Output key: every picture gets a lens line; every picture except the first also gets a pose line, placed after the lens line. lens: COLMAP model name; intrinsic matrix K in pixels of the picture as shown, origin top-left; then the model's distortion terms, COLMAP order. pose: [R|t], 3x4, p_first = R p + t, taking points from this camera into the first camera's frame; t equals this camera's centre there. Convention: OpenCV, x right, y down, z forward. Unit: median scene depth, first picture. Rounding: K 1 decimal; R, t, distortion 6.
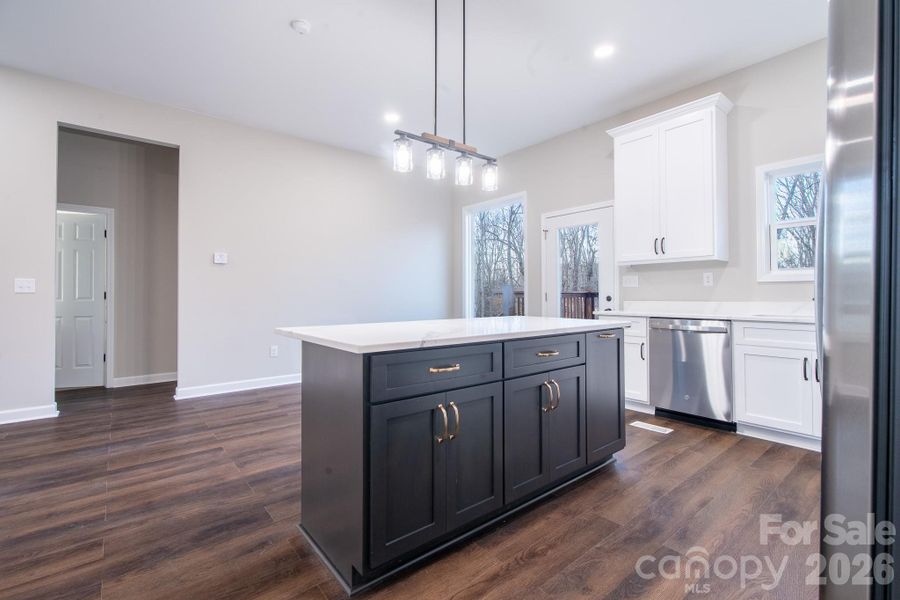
lens RADIAL K [[400.0, 0, 443.9], [0, 400.0, 290.7], [0, 0, 1]] dist [0.000427, -0.000097]
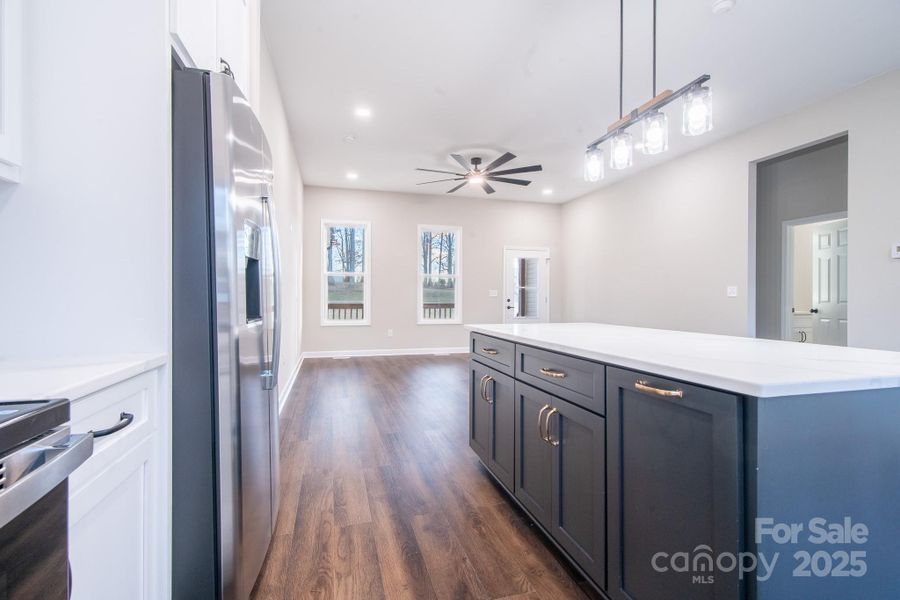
lens RADIAL K [[401.9, 0, 450.0], [0, 401.9, 300.0], [0, 0, 1]] dist [-0.000261, -0.000126]
pose [[-0.385547, 0.002239, -0.922686, 1.082972], [0.012233, 0.999922, -0.002685, 0.012038], [0.922607, -0.012323, -0.385544, 1.127173]]
